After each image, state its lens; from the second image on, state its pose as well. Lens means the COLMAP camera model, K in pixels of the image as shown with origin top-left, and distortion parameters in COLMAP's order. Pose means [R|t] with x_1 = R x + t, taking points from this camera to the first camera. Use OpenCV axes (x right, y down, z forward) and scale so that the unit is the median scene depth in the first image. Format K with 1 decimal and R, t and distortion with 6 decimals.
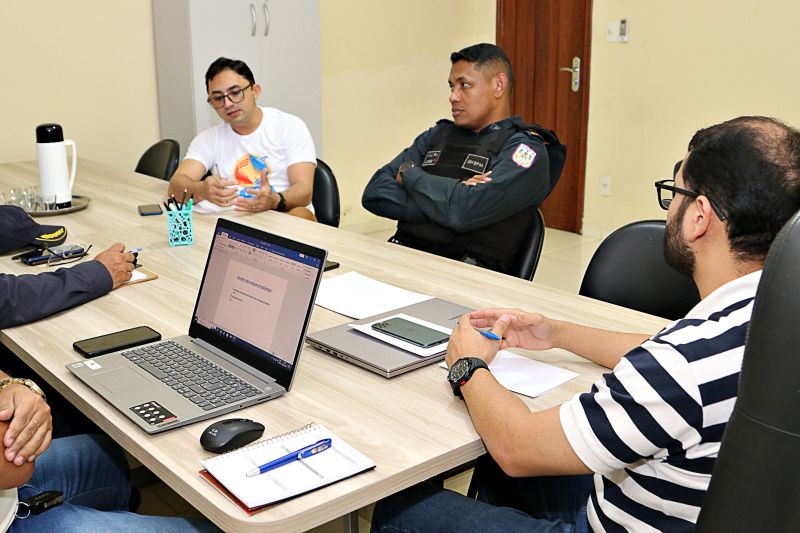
lens RADIAL K [[868.4, 0, 400.0], [0, 868.4, 266.5], [0, 0, 1]] dist [-0.124201, -0.008017]
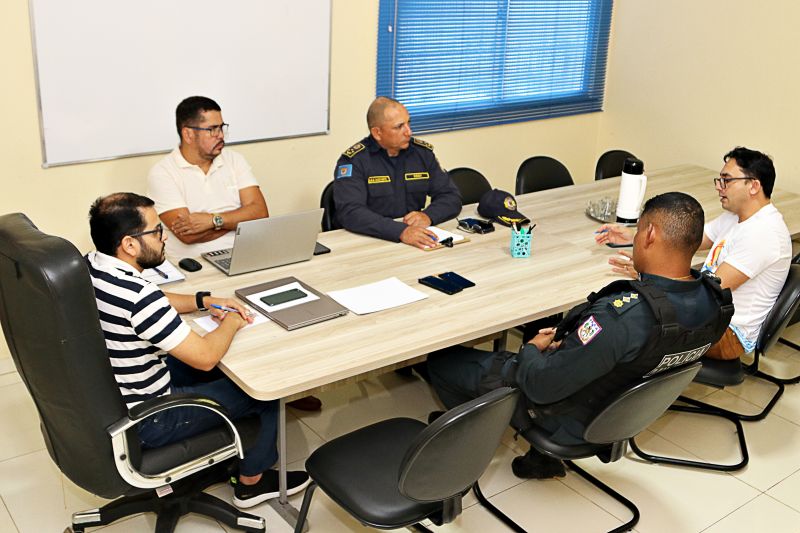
lens RADIAL K [[868.4, 0, 400.0], [0, 868.4, 266.5], [0, 0, 1]] dist [-0.124201, -0.008017]
pose [[-0.069801, 0.346643, -0.935396, 1.143378], [-0.302802, 0.886079, 0.350962, -0.472394], [0.950494, 0.307738, 0.043115, 0.804800]]
